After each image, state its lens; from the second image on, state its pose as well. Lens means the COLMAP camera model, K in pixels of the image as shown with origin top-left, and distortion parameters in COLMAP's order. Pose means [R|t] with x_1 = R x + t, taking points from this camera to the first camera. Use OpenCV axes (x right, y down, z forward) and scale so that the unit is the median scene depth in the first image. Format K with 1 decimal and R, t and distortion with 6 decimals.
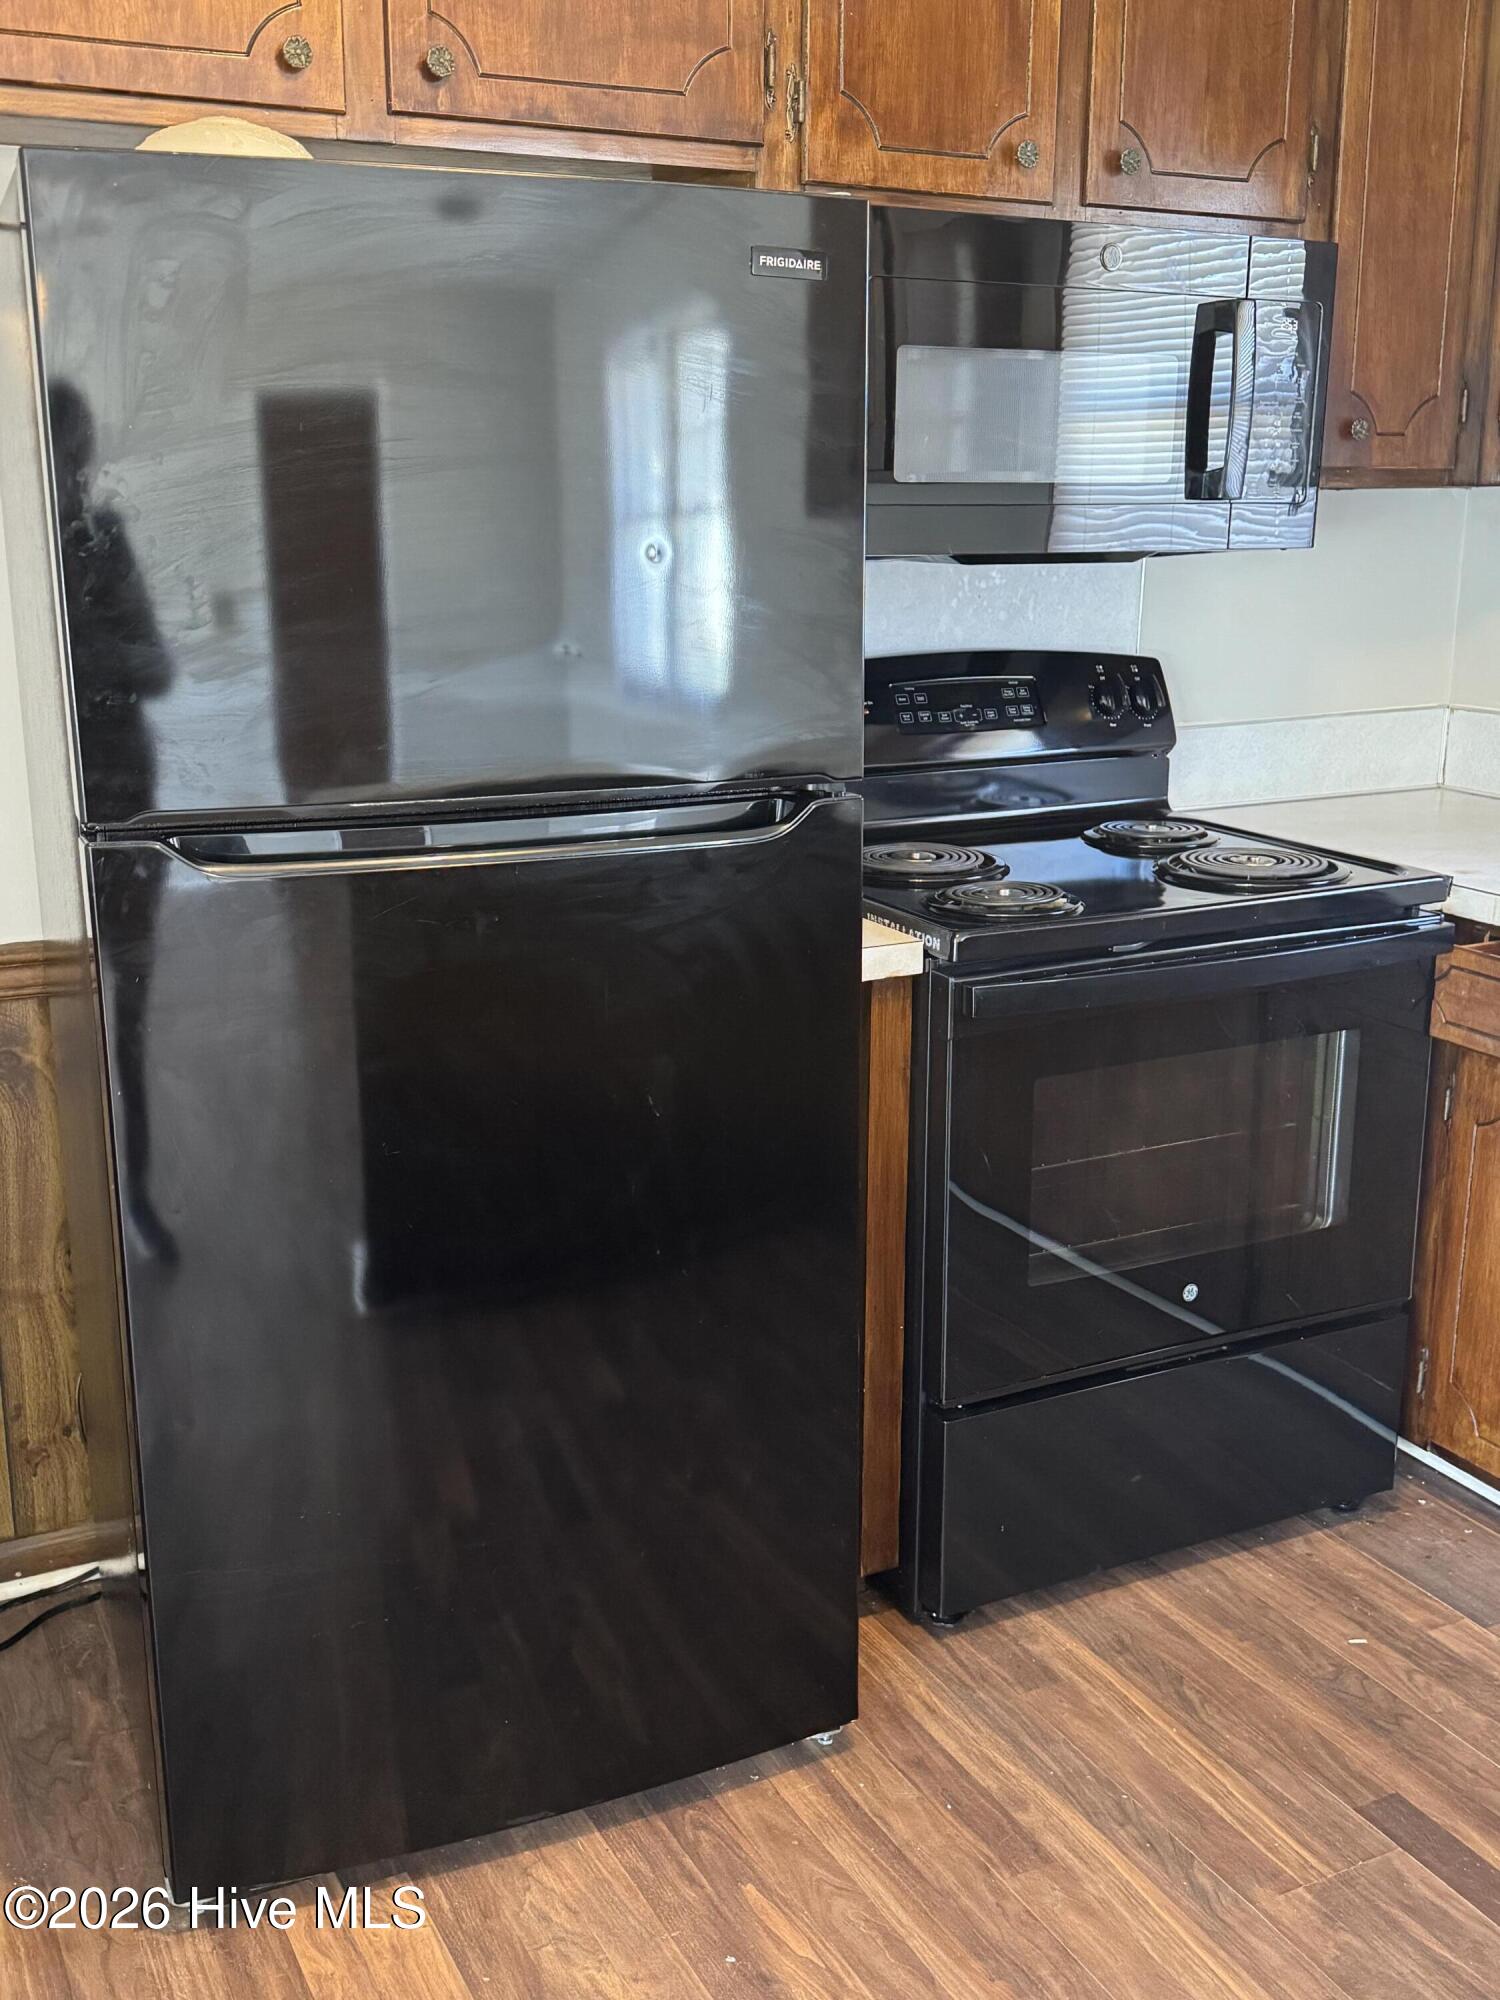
lens RADIAL K [[1985.9, 0, 740.7], [0, 1985.9, 1003.9], [0, 0, 1]] dist [0.041835, 0.000000]
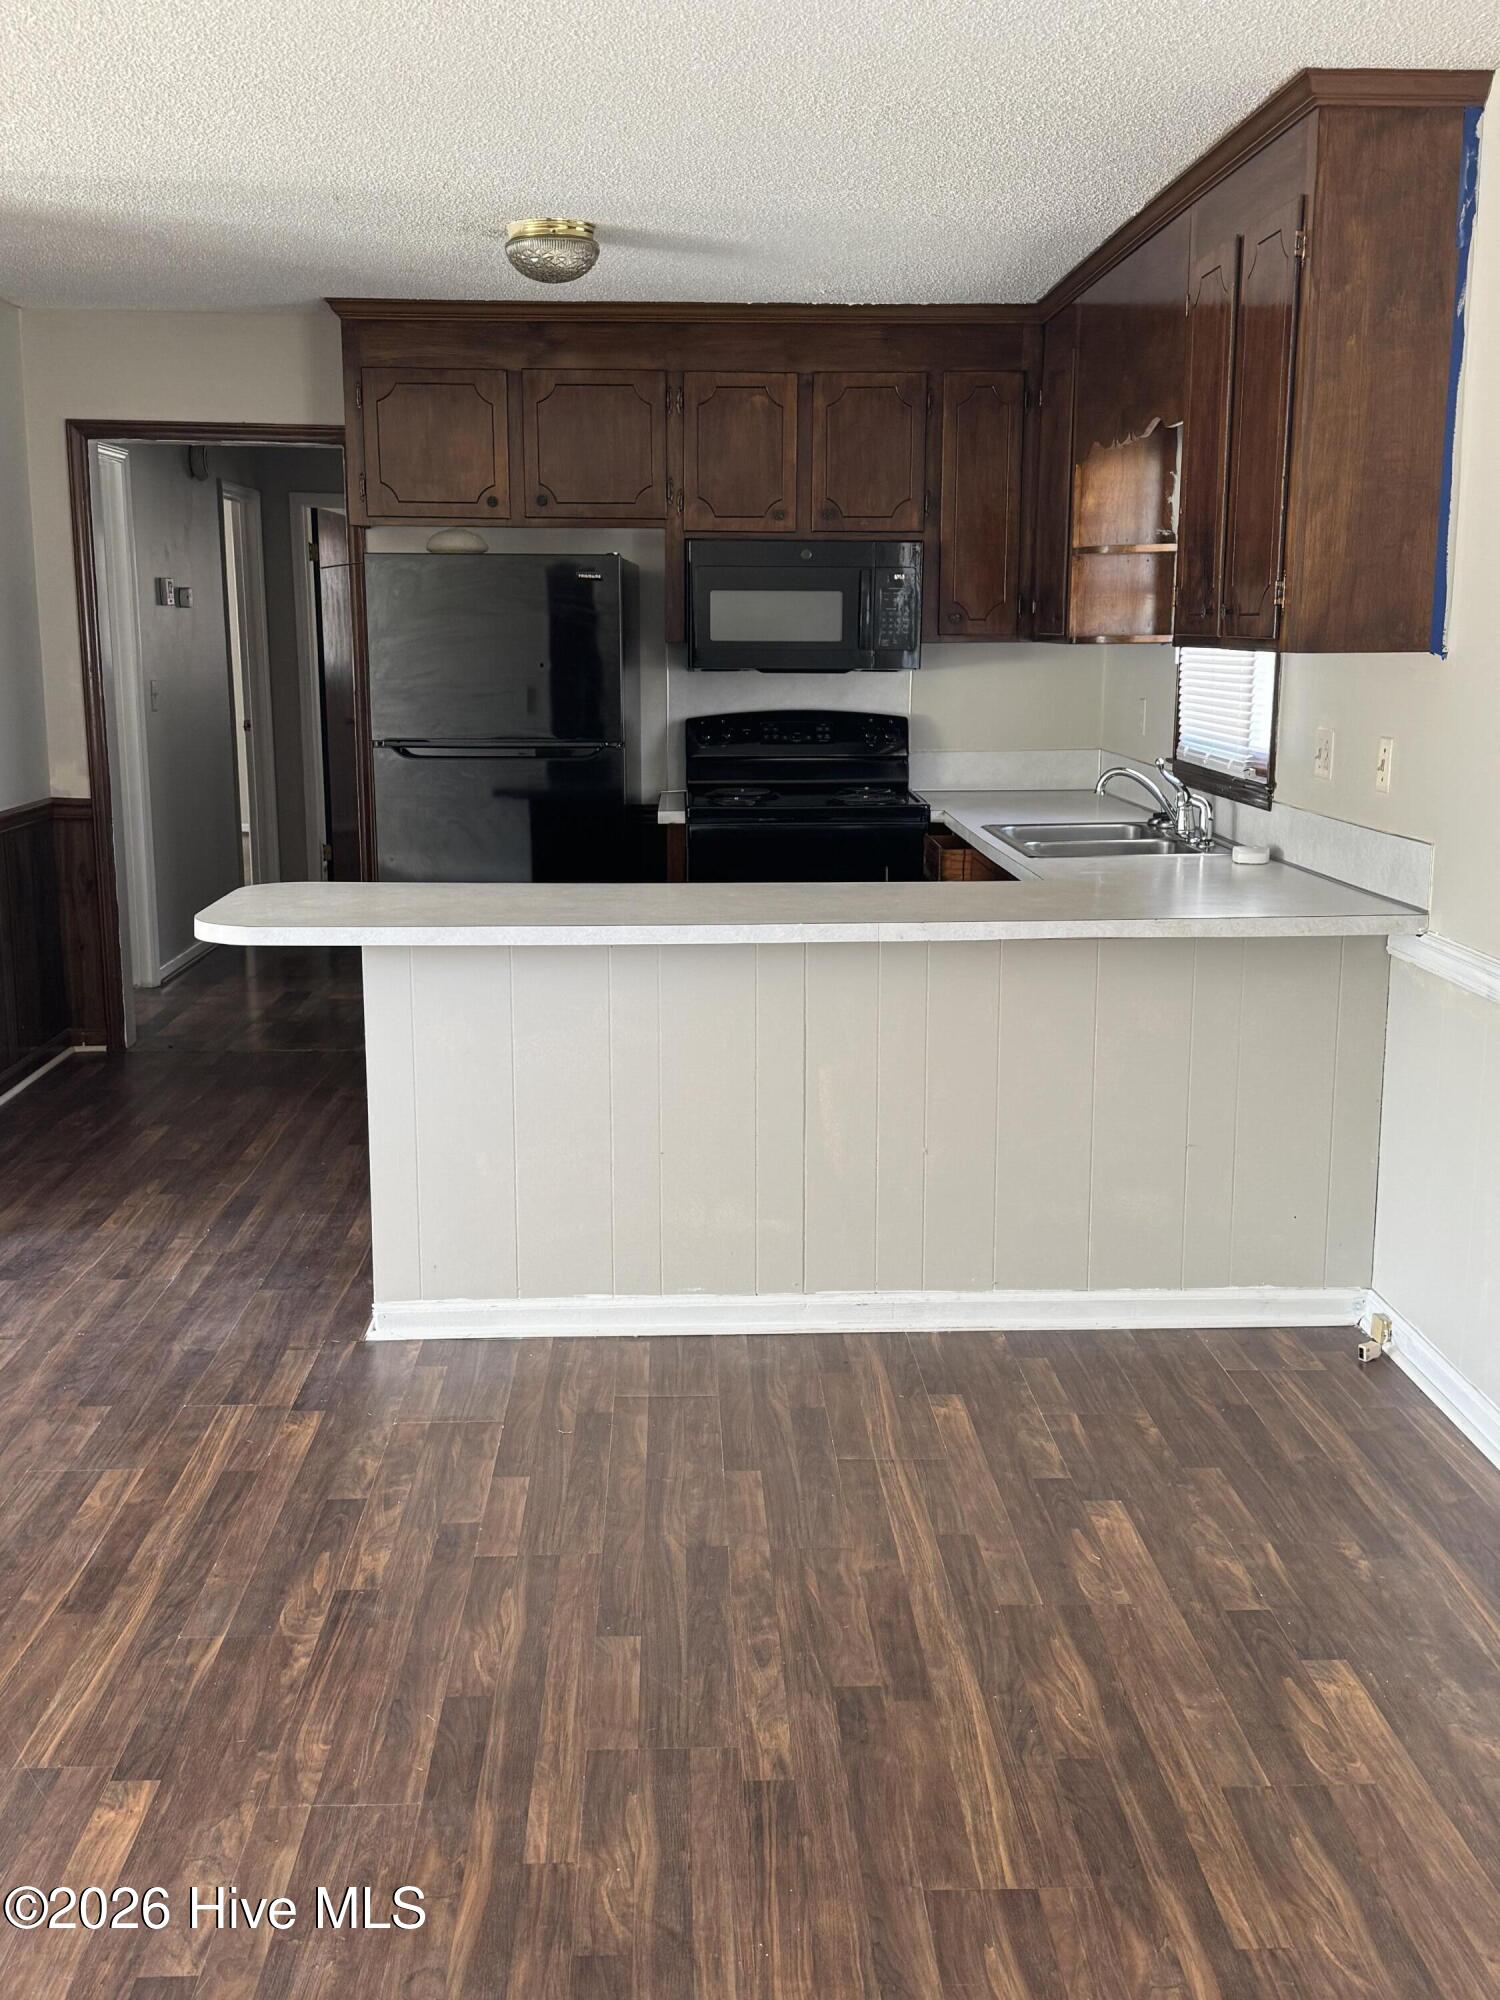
lens RADIAL K [[1985.9, 0, 760.9], [0, 1985.9, 1030.4], [0, 0, 1]] dist [0.041835, 0.000000]
pose [[0.915056, 0.086280, -0.393989, 1.179335], [-0.102265, 0.994562, -0.019716, 0.284210], [0.390146, 0.058333, 0.918903, -1.308731]]
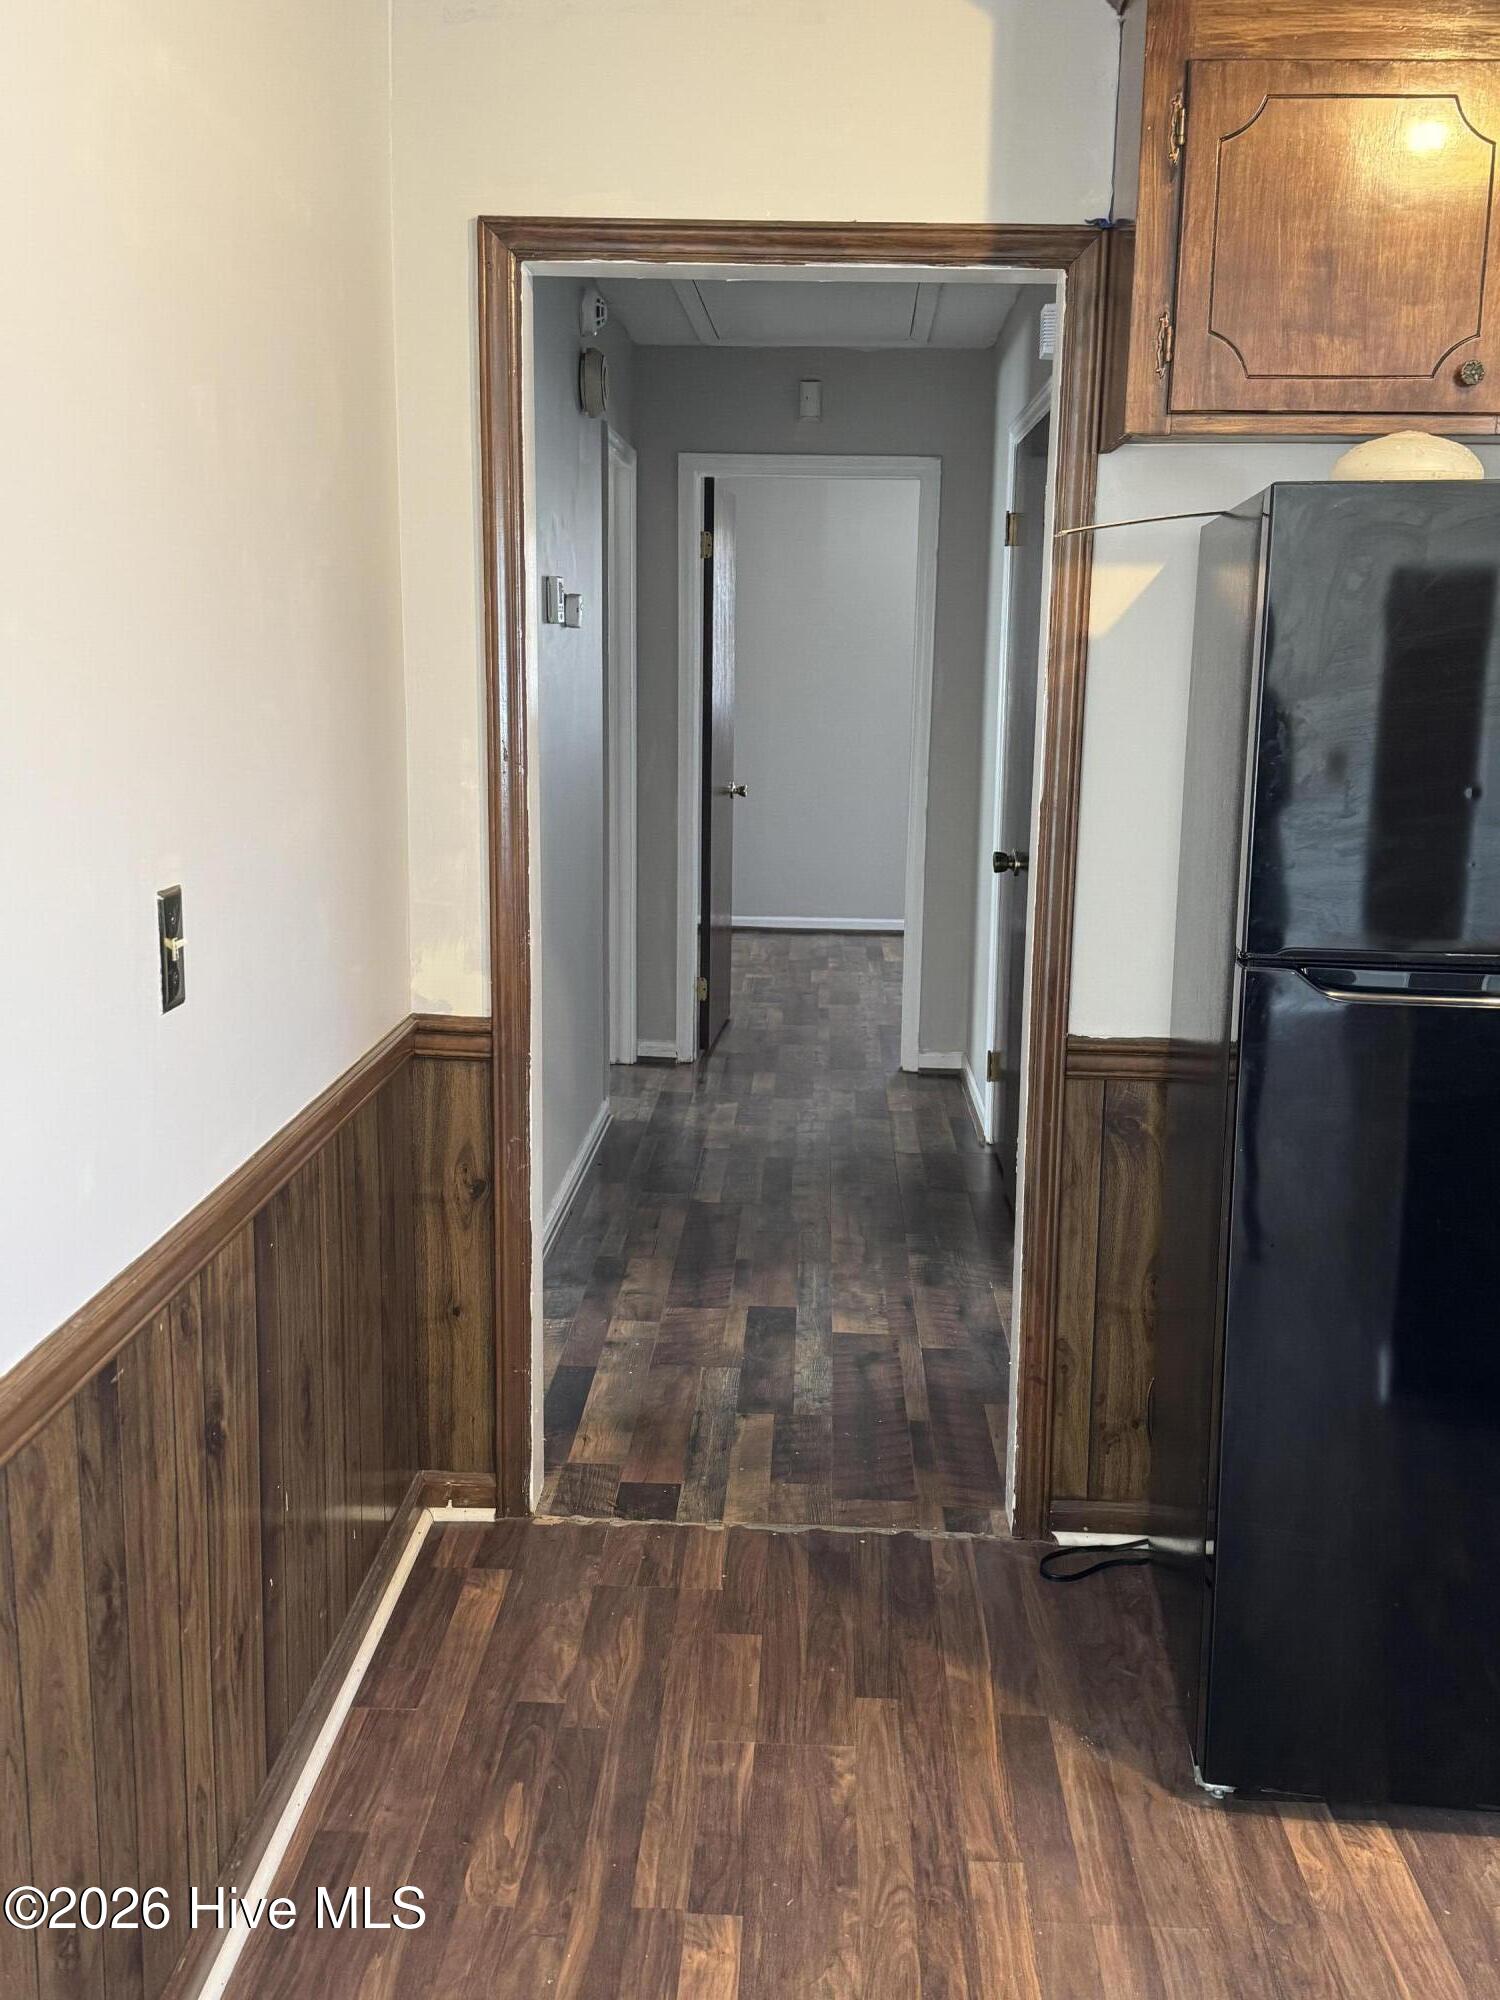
lens RADIAL K [[1985.9, 0, 787.2], [0, 1985.9, 1021.5], [0, 0, 1]] dist [0.041835, 0.000000]
pose [[0.884706, 0.103079, -0.454609, 0.015028], [-0.128291, 0.991425, -0.024866, 0.022815], [0.448148, 0.080321, 0.890344, -0.260355]]
